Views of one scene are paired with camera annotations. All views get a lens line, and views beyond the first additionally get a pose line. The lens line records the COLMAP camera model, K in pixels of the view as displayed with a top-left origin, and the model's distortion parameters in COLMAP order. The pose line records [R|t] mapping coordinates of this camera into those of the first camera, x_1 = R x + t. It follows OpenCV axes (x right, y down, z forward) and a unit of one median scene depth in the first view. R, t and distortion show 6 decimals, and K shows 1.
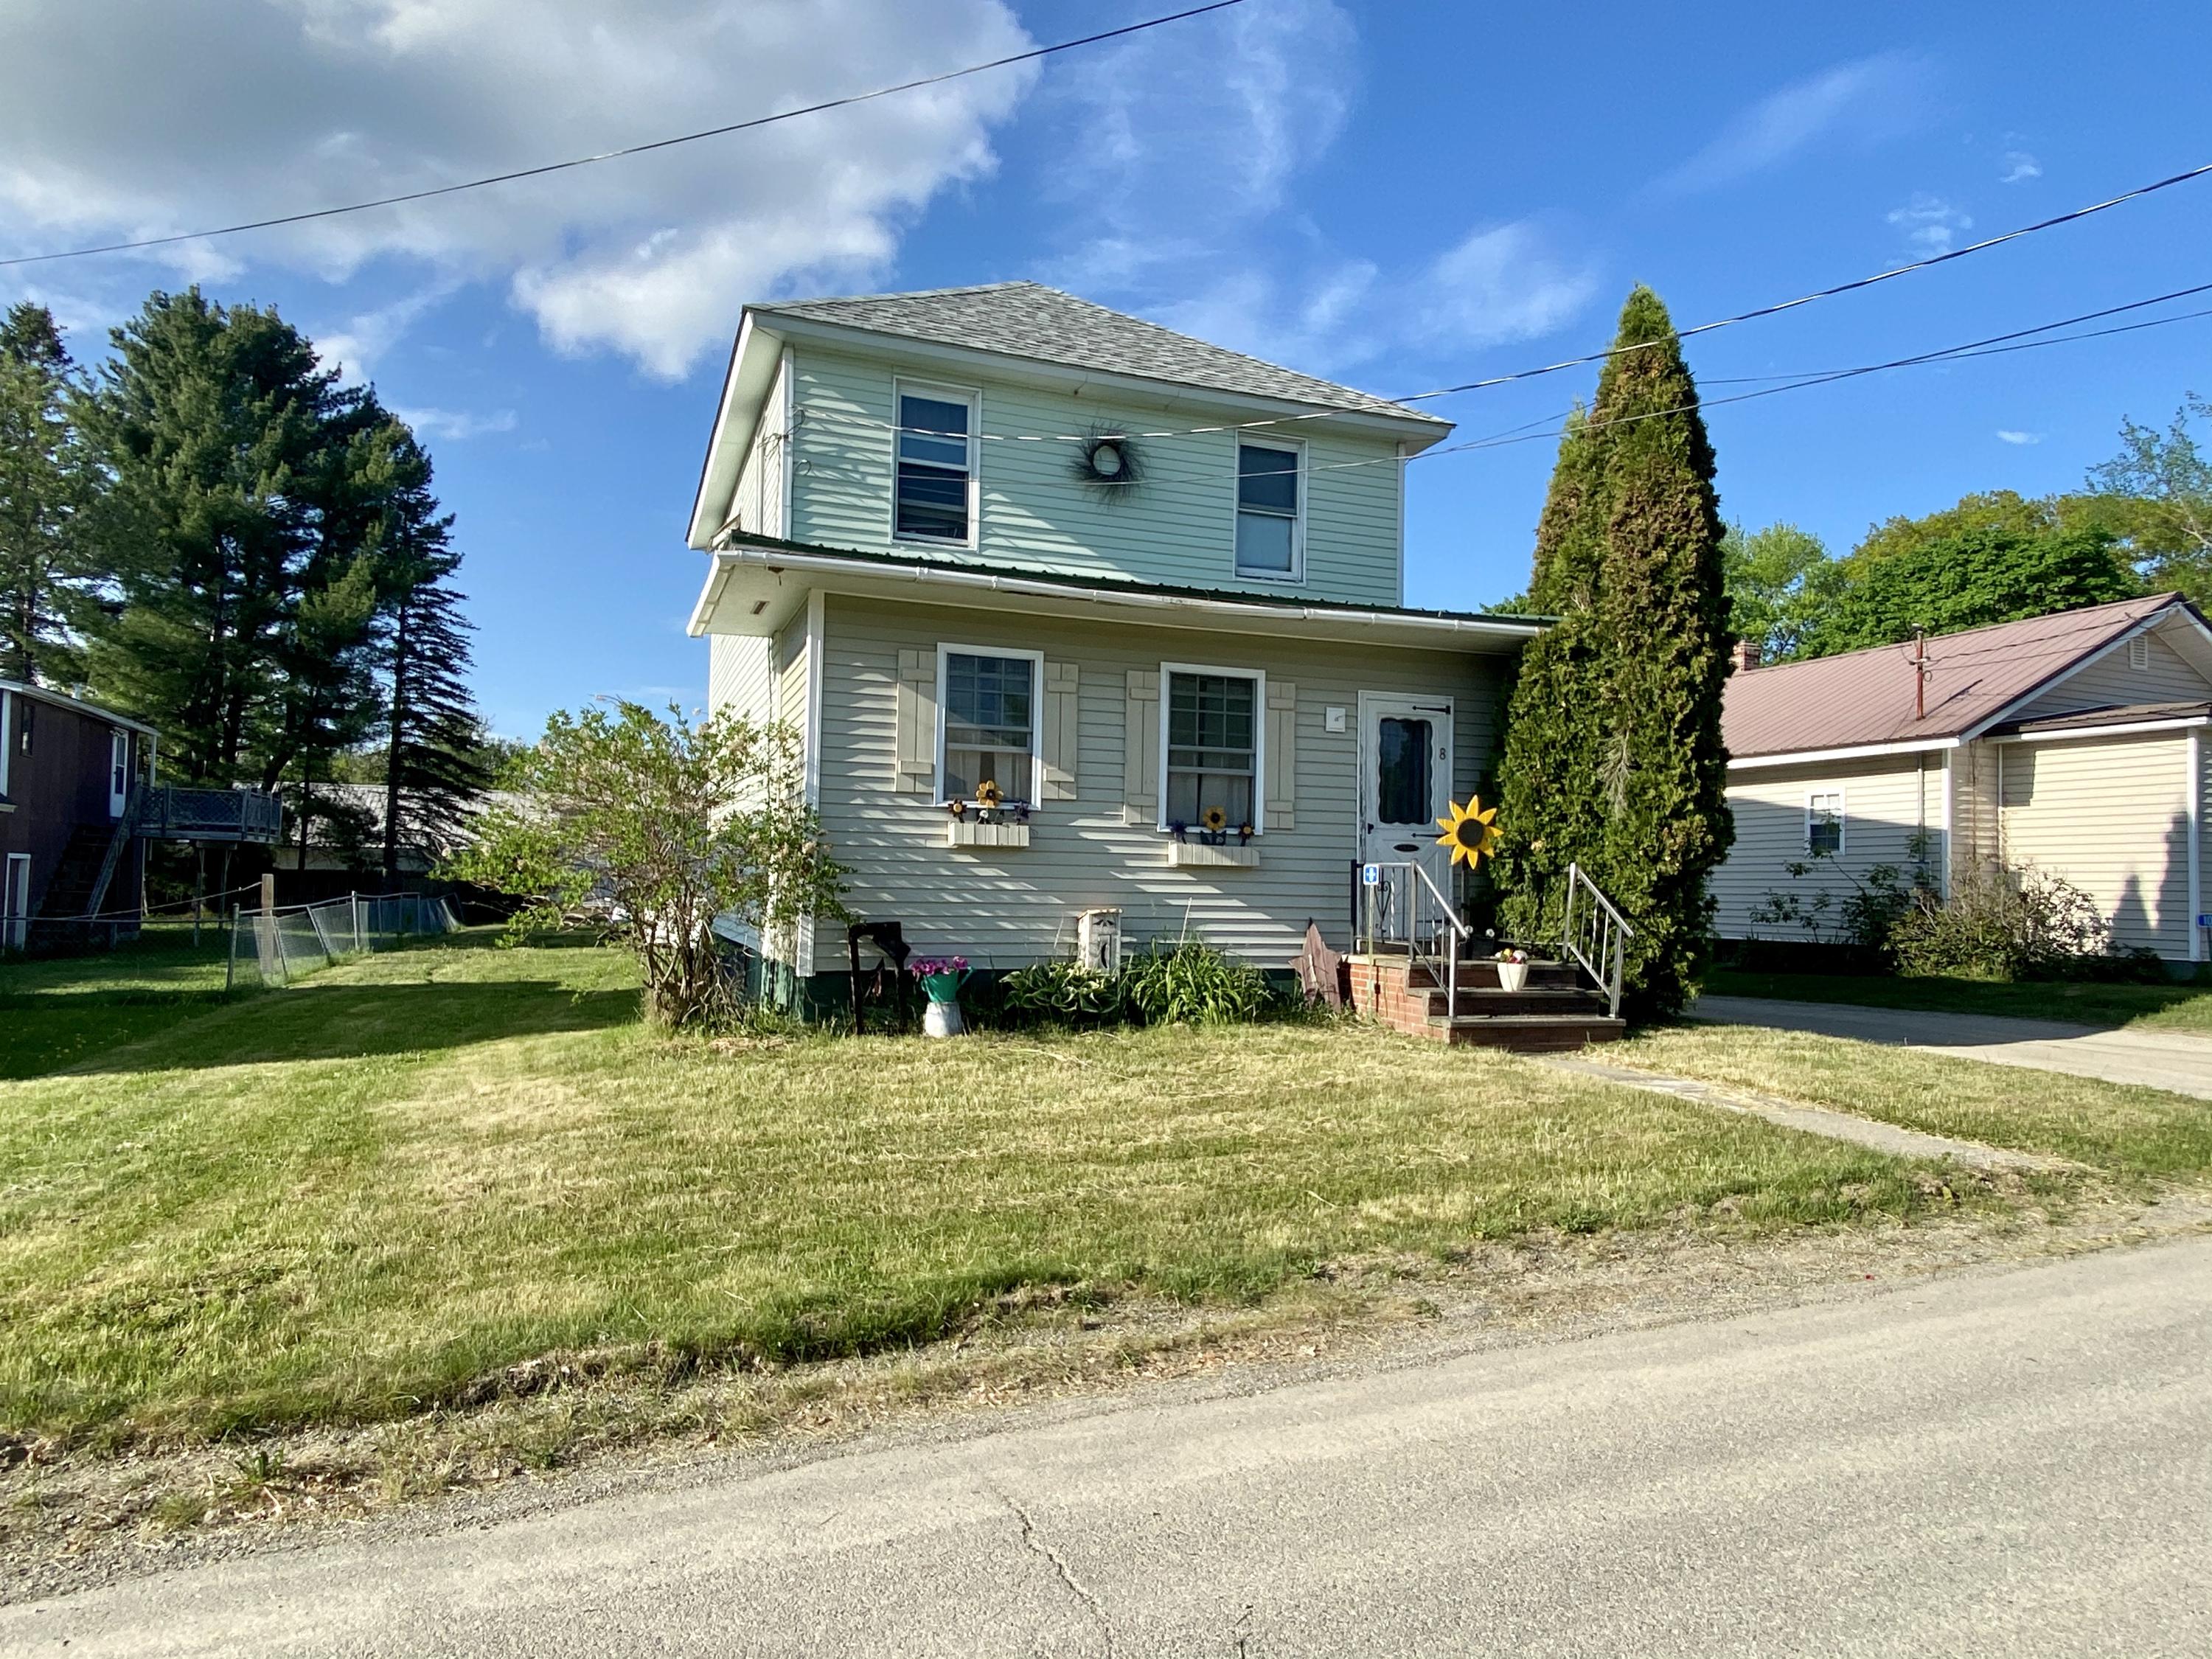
lens RADIAL K [[1300.3, 0, 1106.0], [0, 1300.3, 829.5], [0, 0, 1]] dist [0.091783, 0.000110]
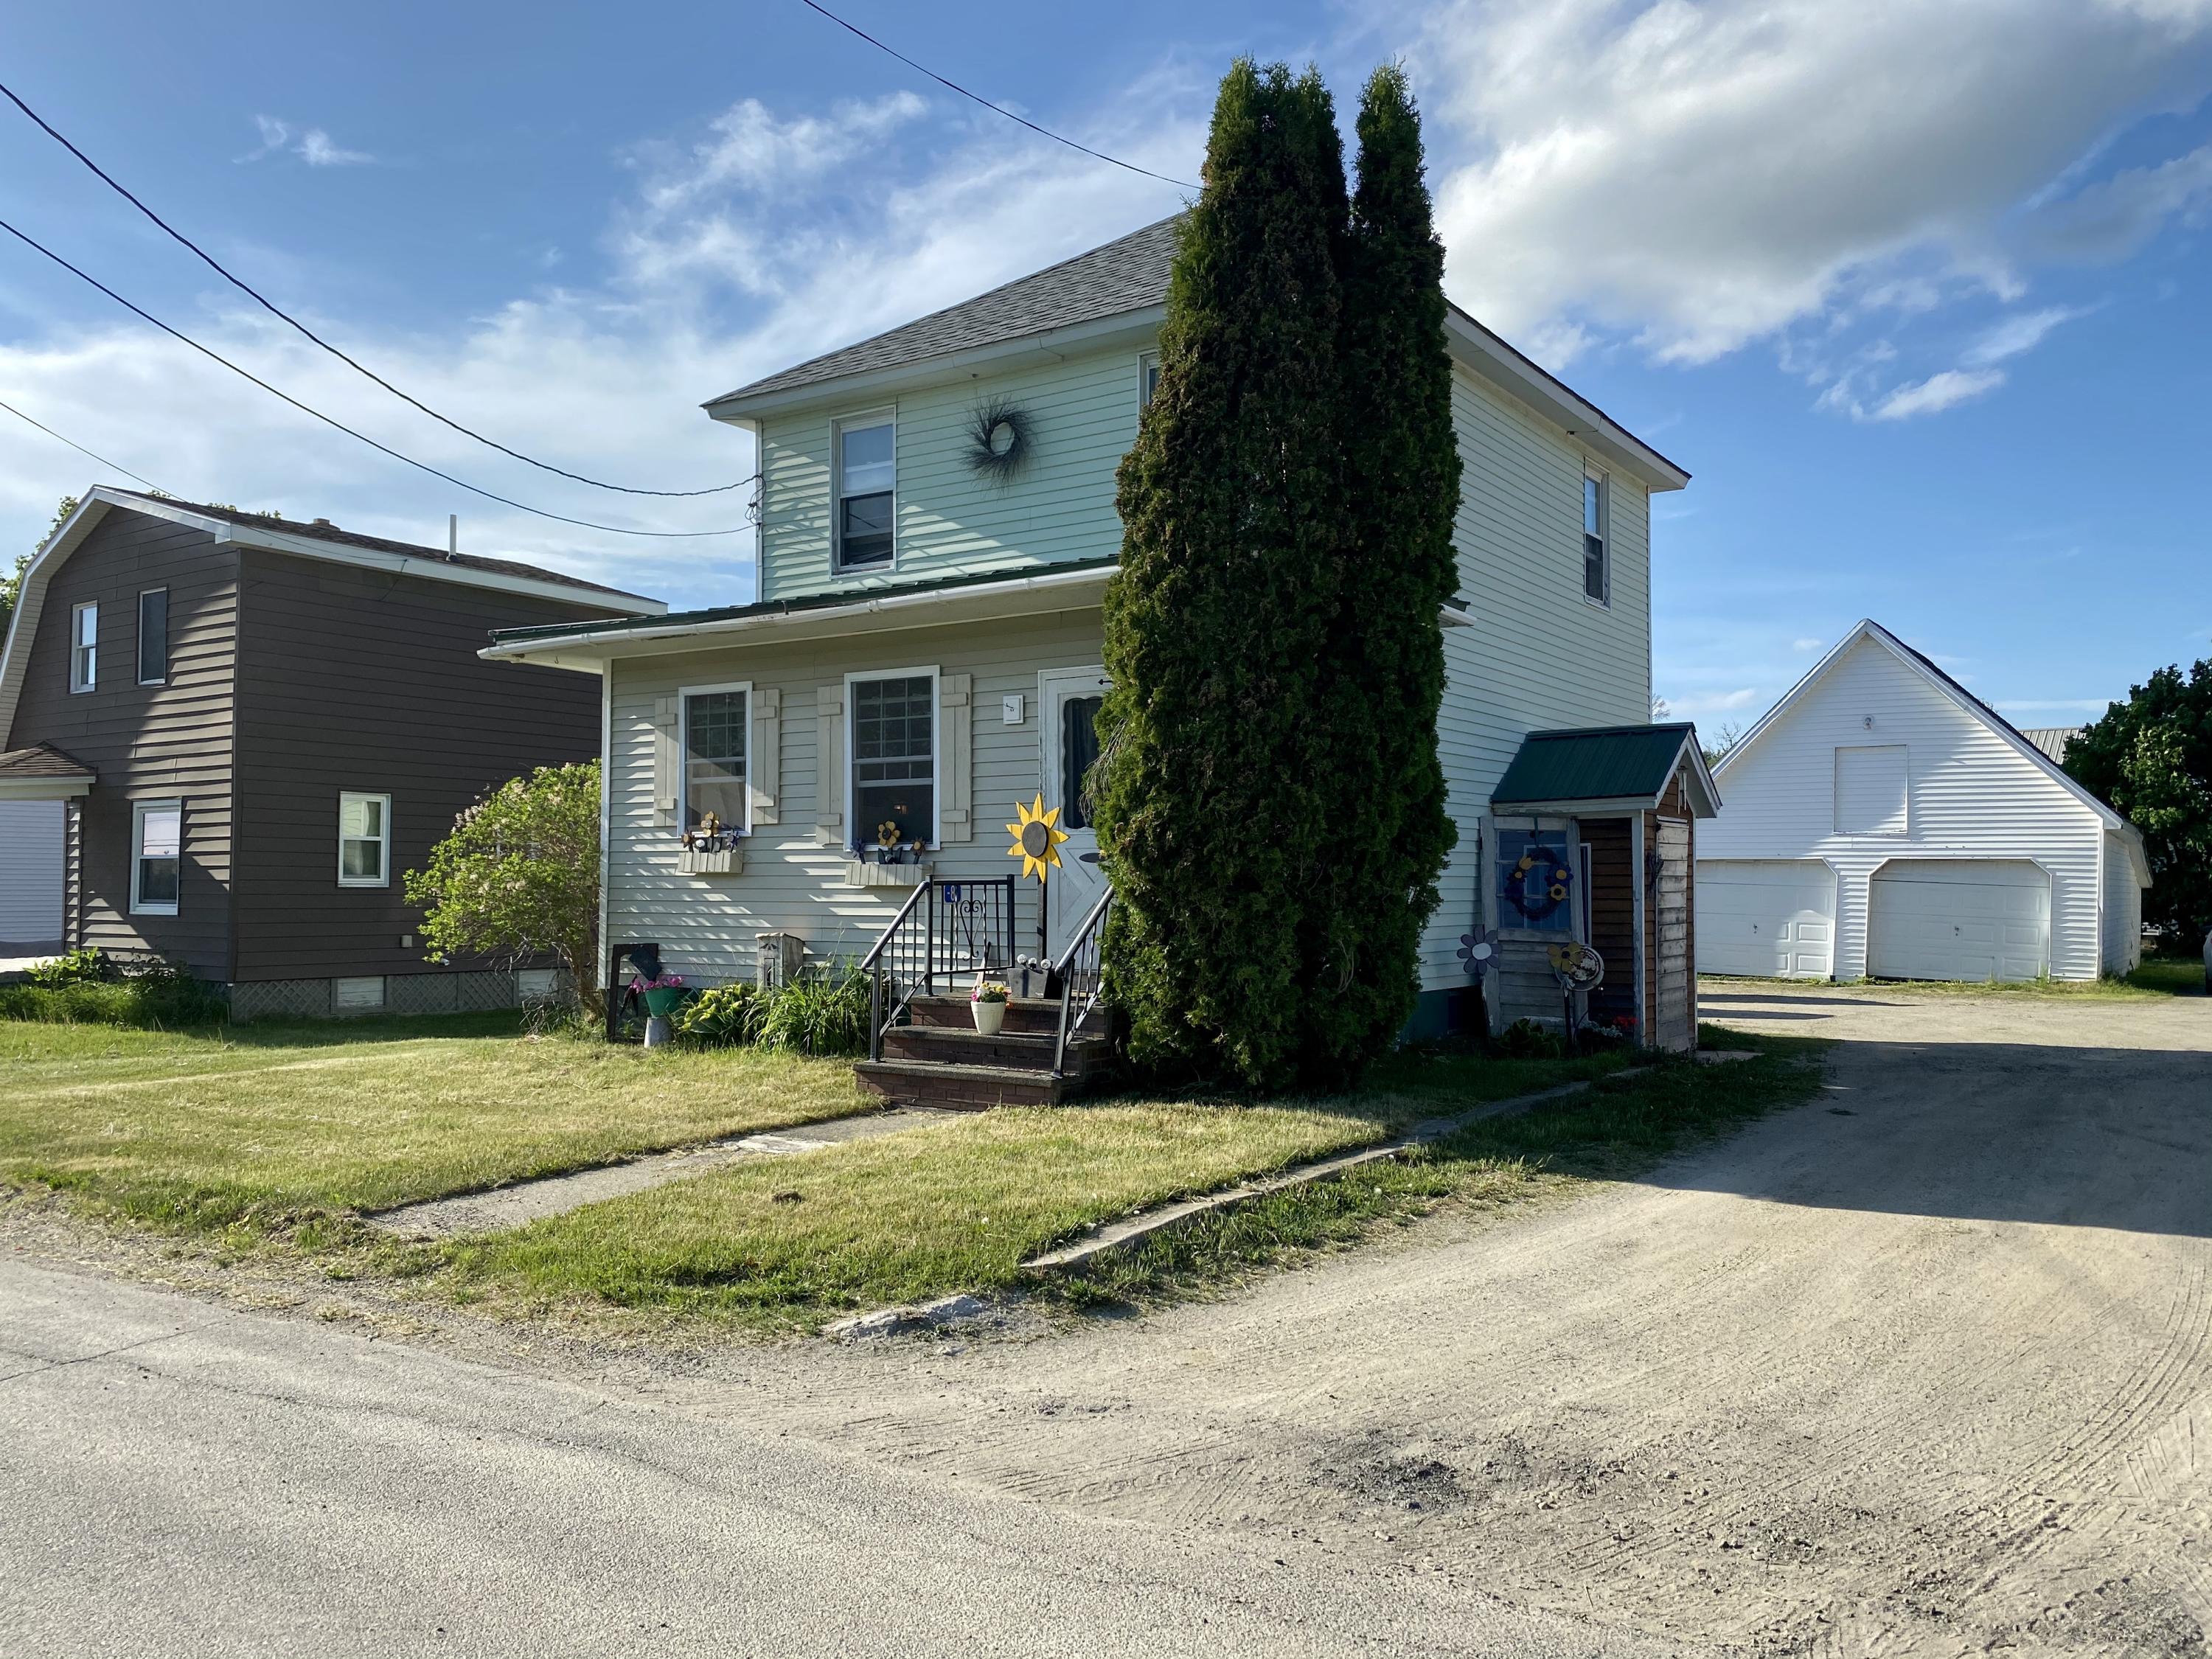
lens RADIAL K [[1689.5, 0, 1106.0], [0, 1689.5, 829.5], [0, 0, 1]] dist [0.200535, -0.000149]
pose [[0.565777, -0.046105, -0.823269, 1.169116], [0.040157, 0.998791, -0.028338, 0.028206], [0.823580, -0.017027, 0.566944, 0.451812]]
